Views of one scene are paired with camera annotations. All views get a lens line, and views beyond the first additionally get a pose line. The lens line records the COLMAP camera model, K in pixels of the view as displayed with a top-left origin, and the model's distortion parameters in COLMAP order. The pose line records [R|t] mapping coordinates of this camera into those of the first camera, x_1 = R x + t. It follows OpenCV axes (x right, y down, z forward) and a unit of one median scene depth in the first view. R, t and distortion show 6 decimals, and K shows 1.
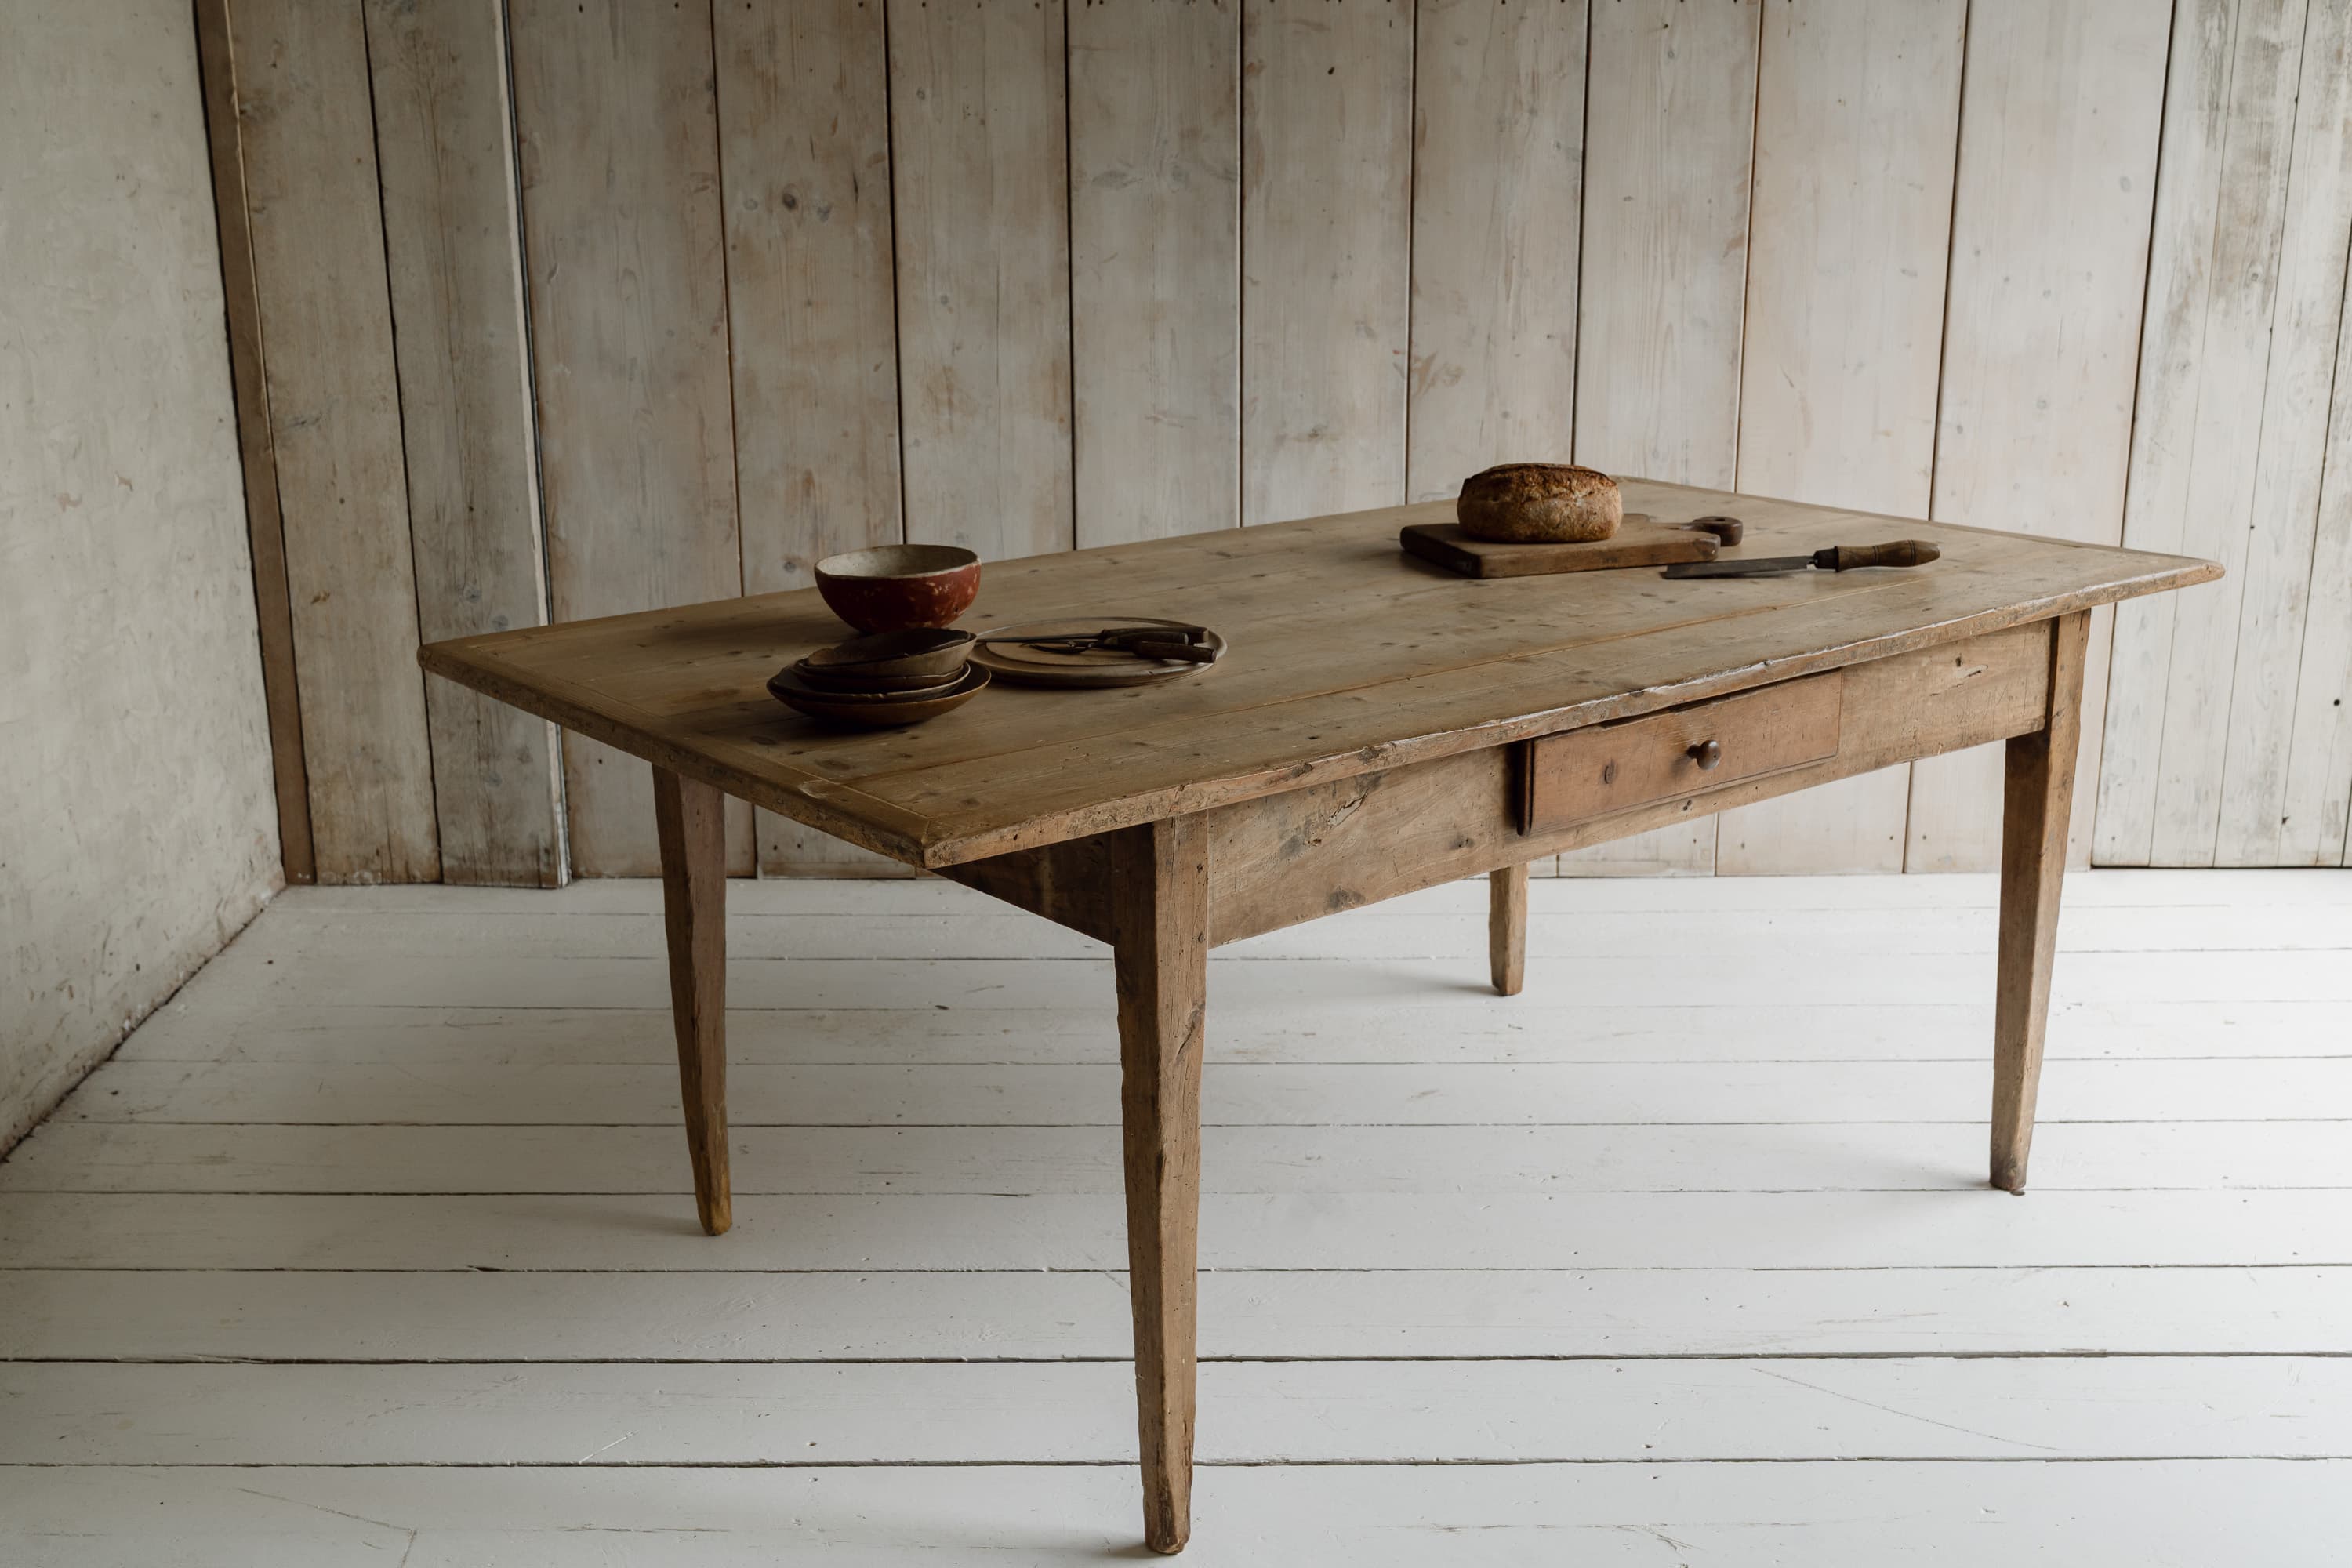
lens RADIAL K [[2531.5, 0, 1169.6], [0, 2531.5, 790.4], [0, 0, 1]] dist [0.004228, 0.000000]
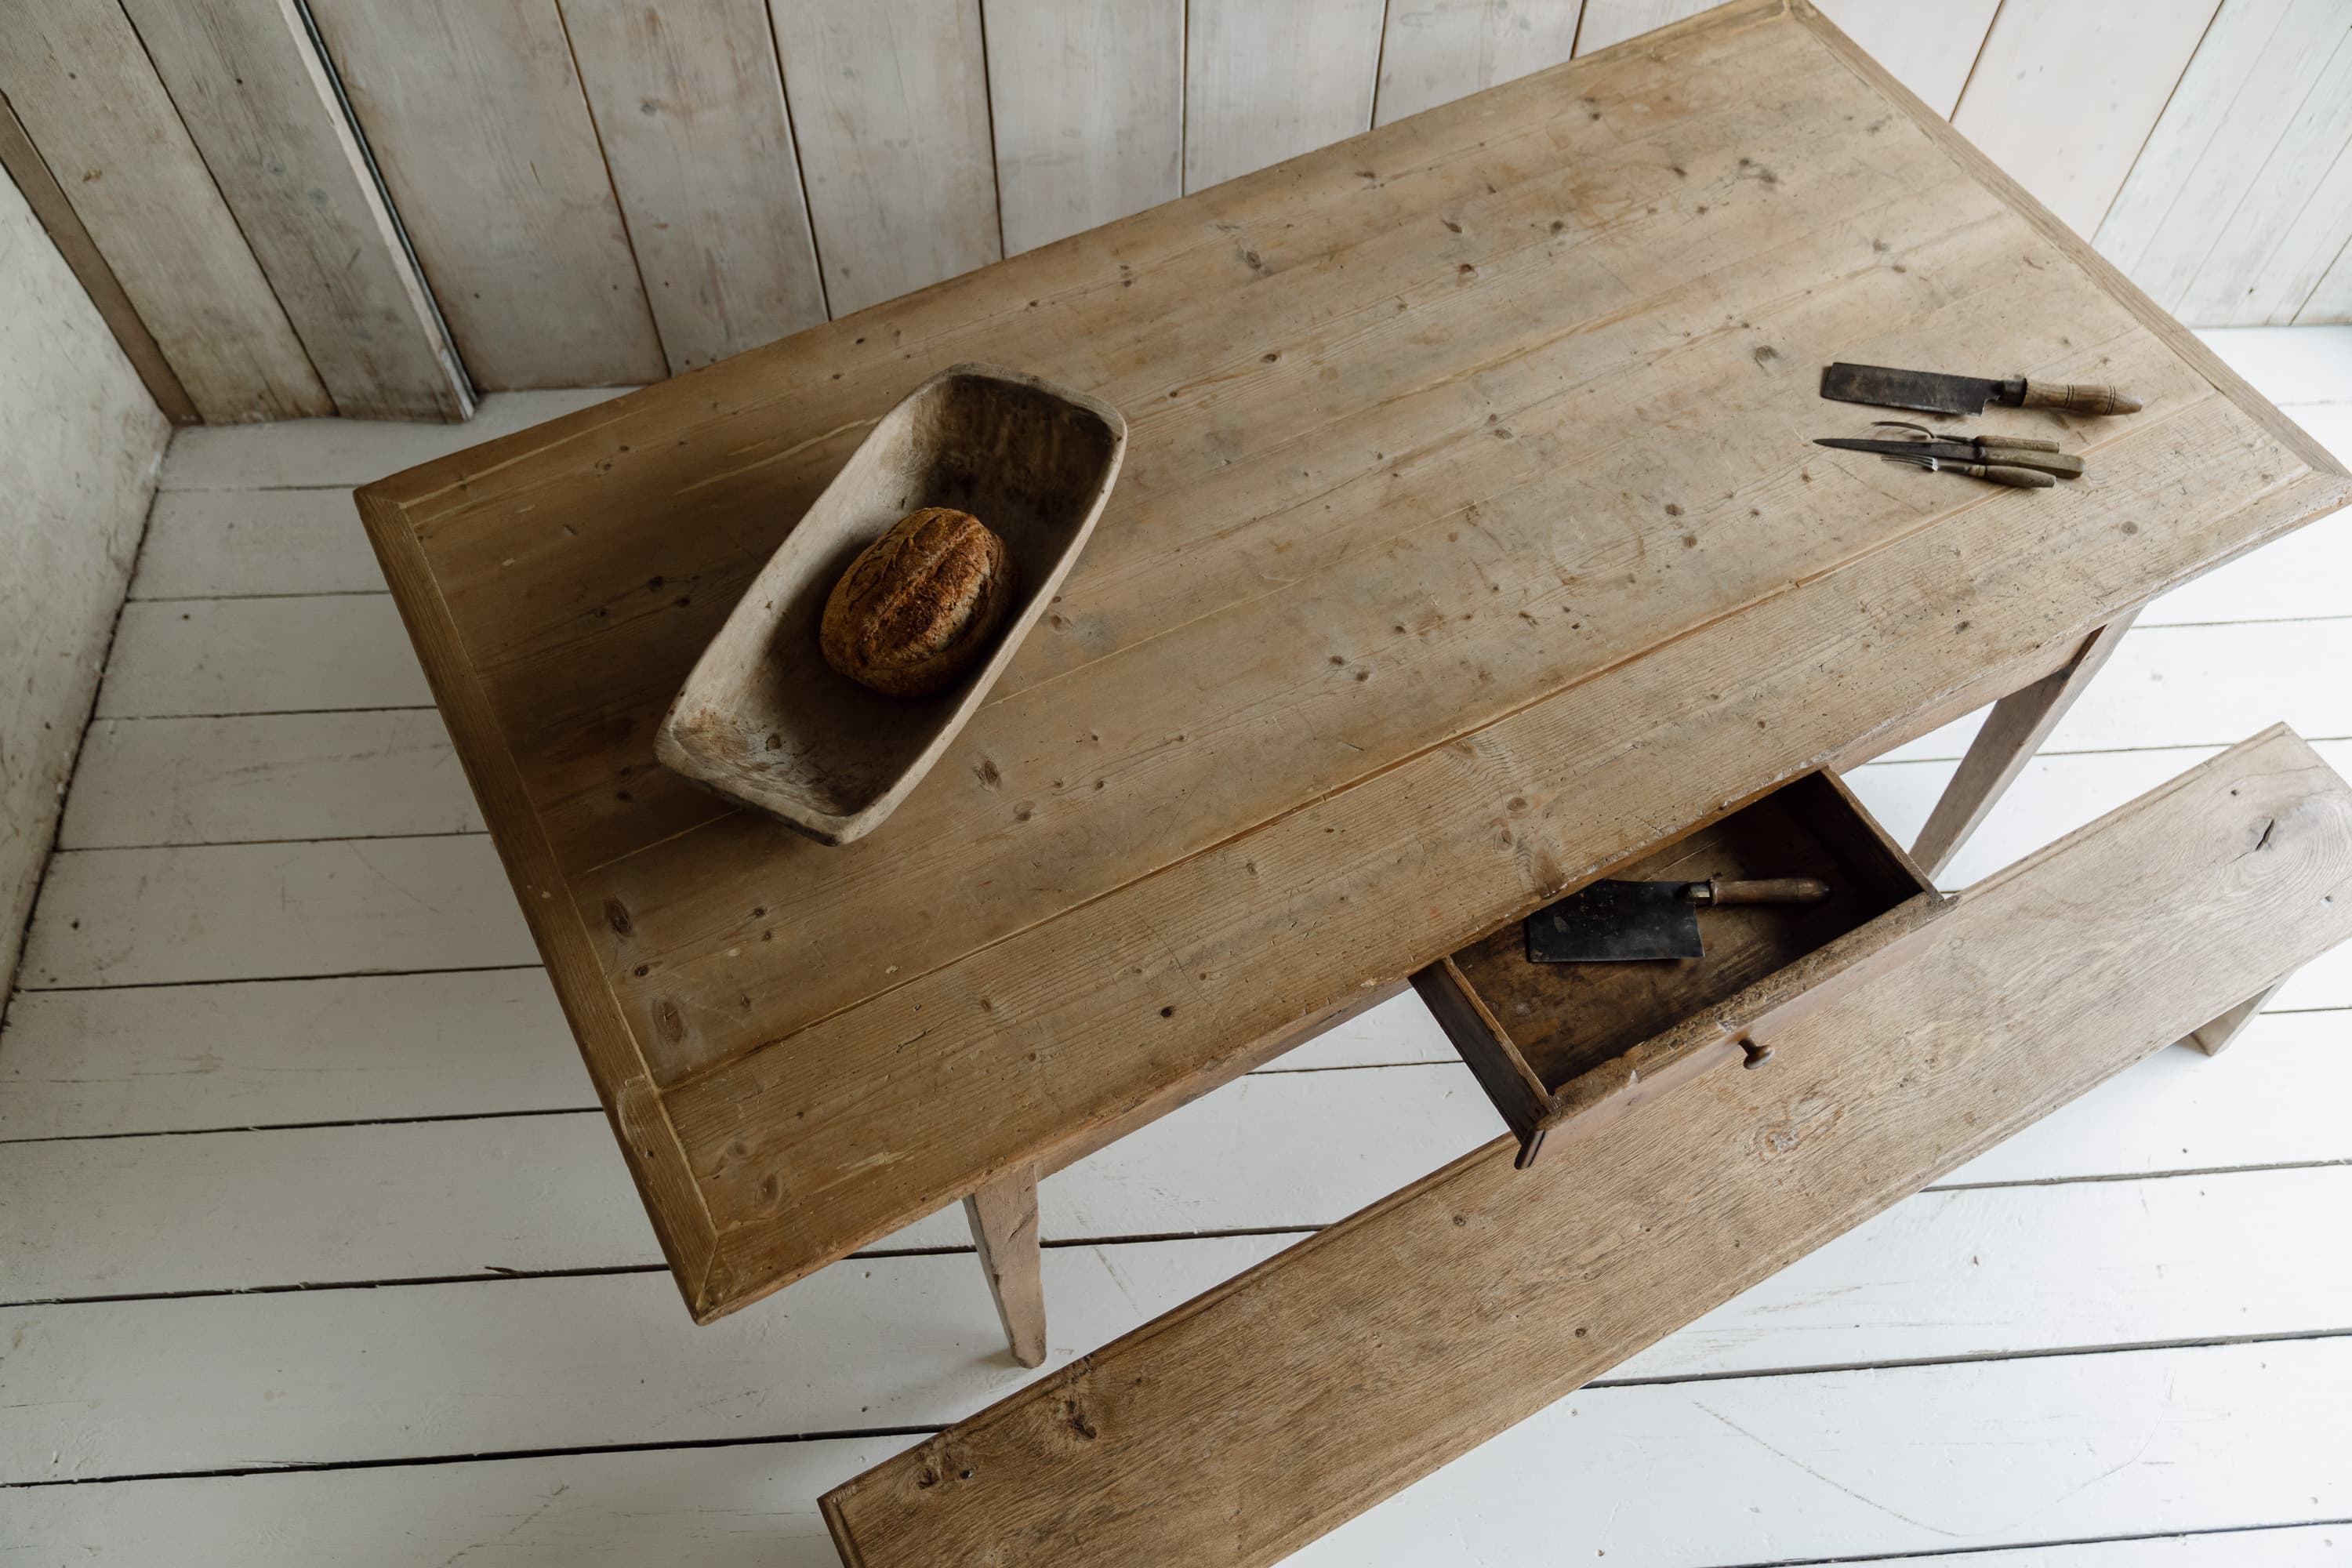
lens RADIAL K [[1884.4, 0, 1172.0], [0, 1884.4, 767.6], [0, 0, 1]] dist [-0.024628, 0.031638]
pose [[0.998165, -0.044141, 0.041462, -0.012786], [0.005434, 0.747159, 0.664623, -0.349082], [-0.060316, -0.663178, 0.746028, 0.394268]]
